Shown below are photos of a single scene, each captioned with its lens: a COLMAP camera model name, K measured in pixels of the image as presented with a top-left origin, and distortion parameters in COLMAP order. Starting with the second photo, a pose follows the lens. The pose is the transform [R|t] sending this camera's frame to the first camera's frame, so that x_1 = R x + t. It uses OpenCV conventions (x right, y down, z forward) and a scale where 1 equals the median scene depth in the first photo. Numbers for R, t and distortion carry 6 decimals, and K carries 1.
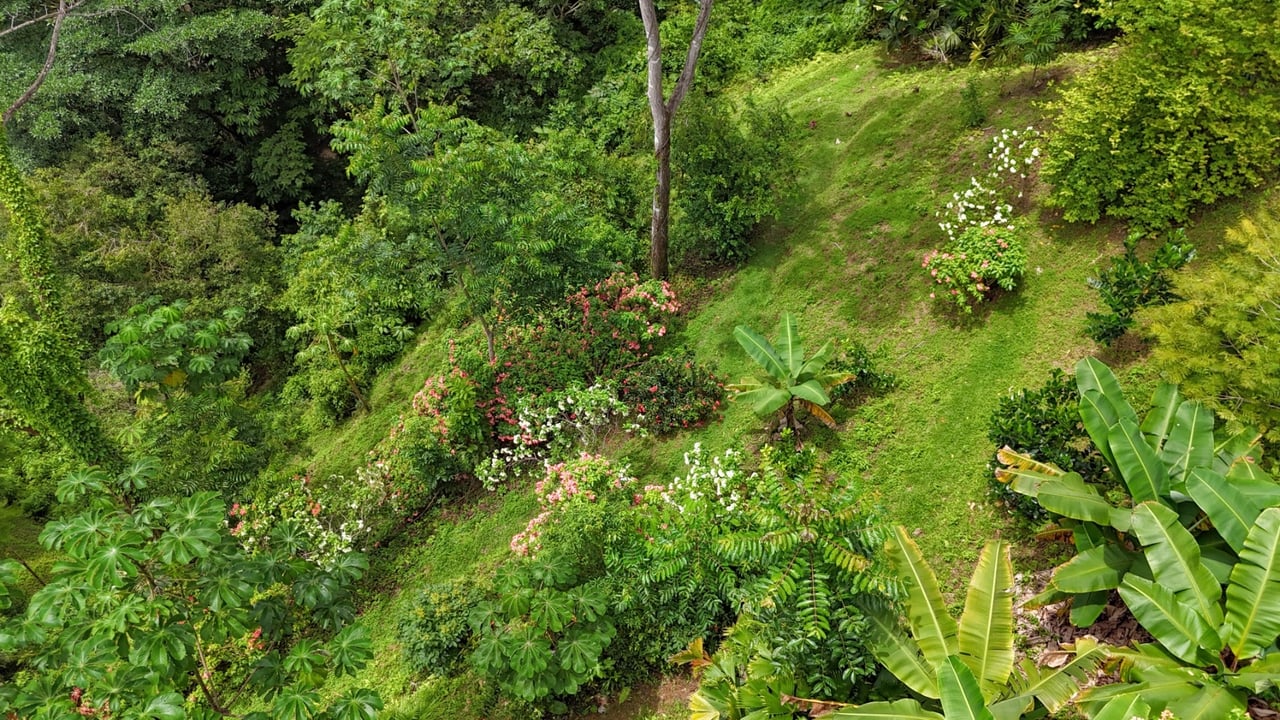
lens RADIAL K [[948.0, 0, 640.0], [0, 948.0, 360.0], [0, 0, 1]] dist [0.055170, -0.054893]
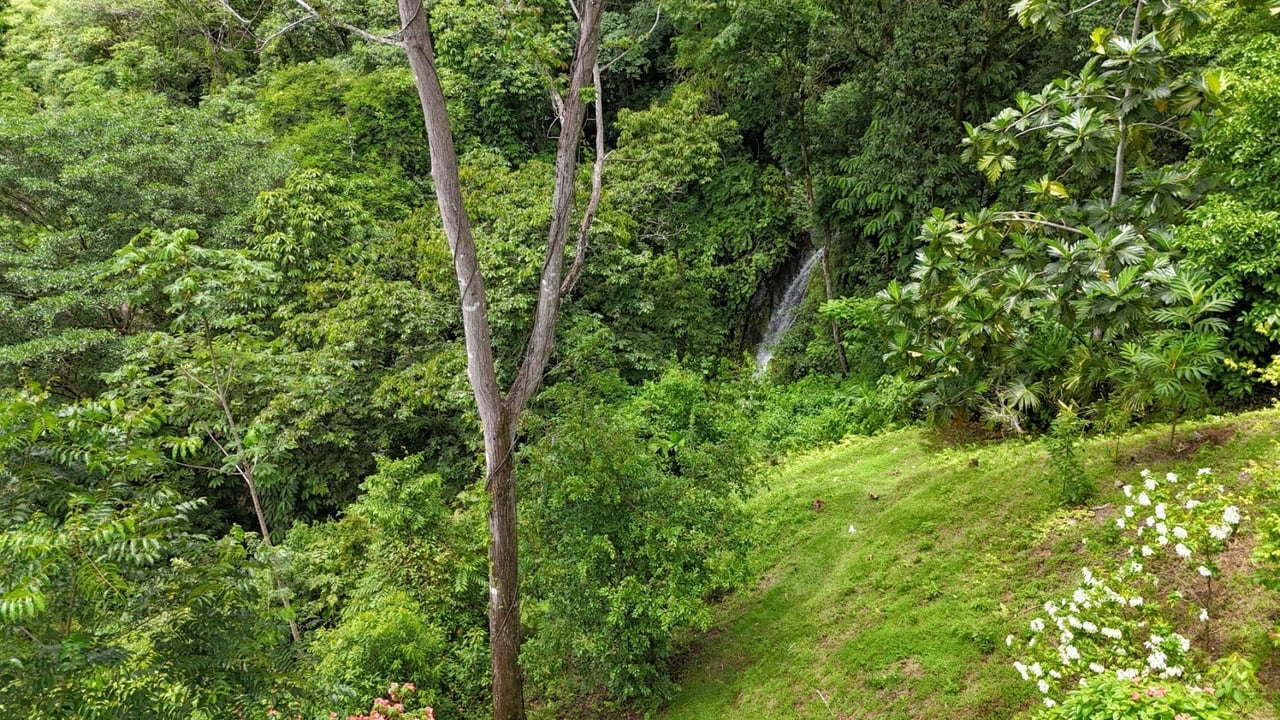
lens RADIAL K [[948.0, 0, 640.0], [0, 948.0, 360.0], [0, 0, 1]] dist [0.055170, -0.054893]
pose [[0.991975, 0.076782, -0.100447, 0.145177], [-0.112942, 0.895224, -0.431066, -0.048419], [0.056825, 0.438952, 0.896712, 0.440488]]
